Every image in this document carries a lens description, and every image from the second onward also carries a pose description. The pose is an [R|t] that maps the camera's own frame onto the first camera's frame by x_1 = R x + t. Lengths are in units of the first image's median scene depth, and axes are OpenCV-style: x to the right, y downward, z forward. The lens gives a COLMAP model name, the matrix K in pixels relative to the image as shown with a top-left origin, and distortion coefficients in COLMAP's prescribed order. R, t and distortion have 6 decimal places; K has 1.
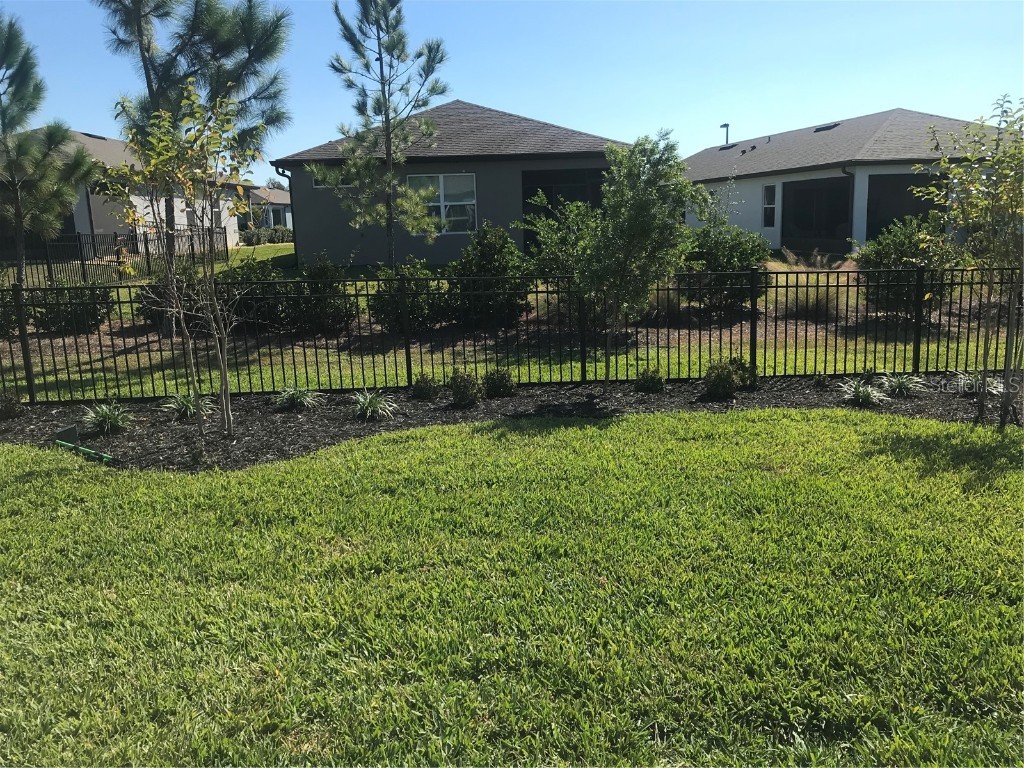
lens RADIAL K [[860.9, 0, 508.9], [0, 860.9, 384.9], [0, 0, 1]] dist [0.000627, -0.014939]
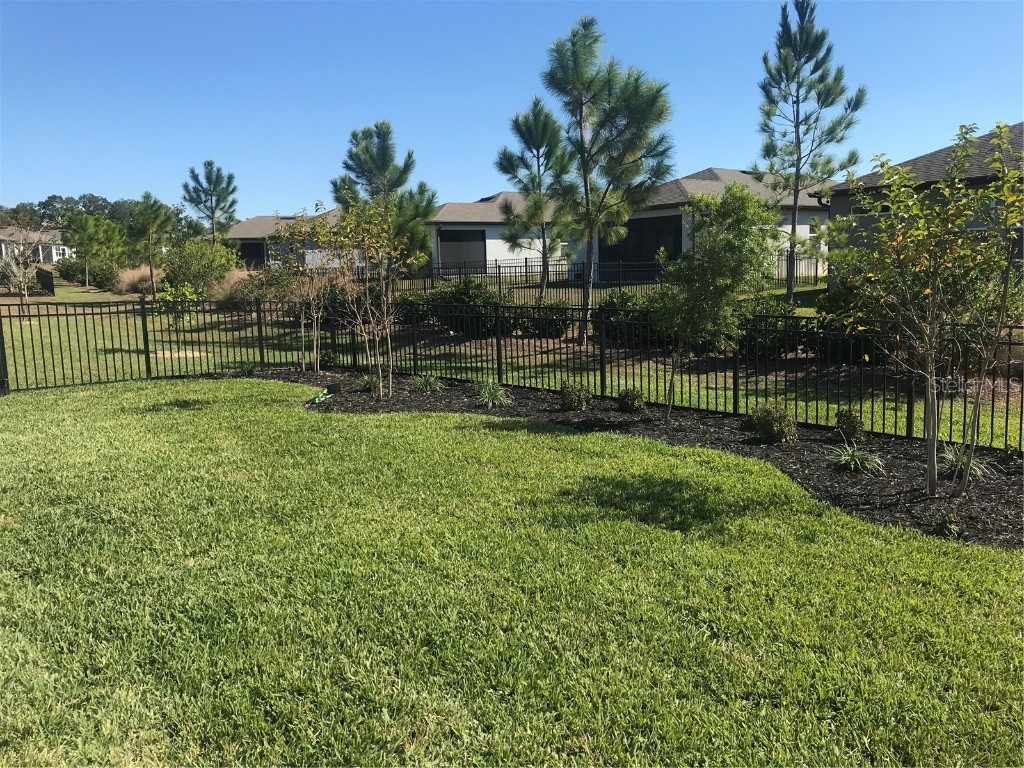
lens RADIAL K [[860.9, 0, 508.9], [0, 860.9, 384.9], [0, 0, 1]] dist [0.000627, -0.014939]
pose [[0.653812, 0.108483, -0.748840, 0.535016], [-0.129846, 0.991074, 0.030206, -0.022798], [0.745433, 0.077485, 0.662062, 0.067651]]
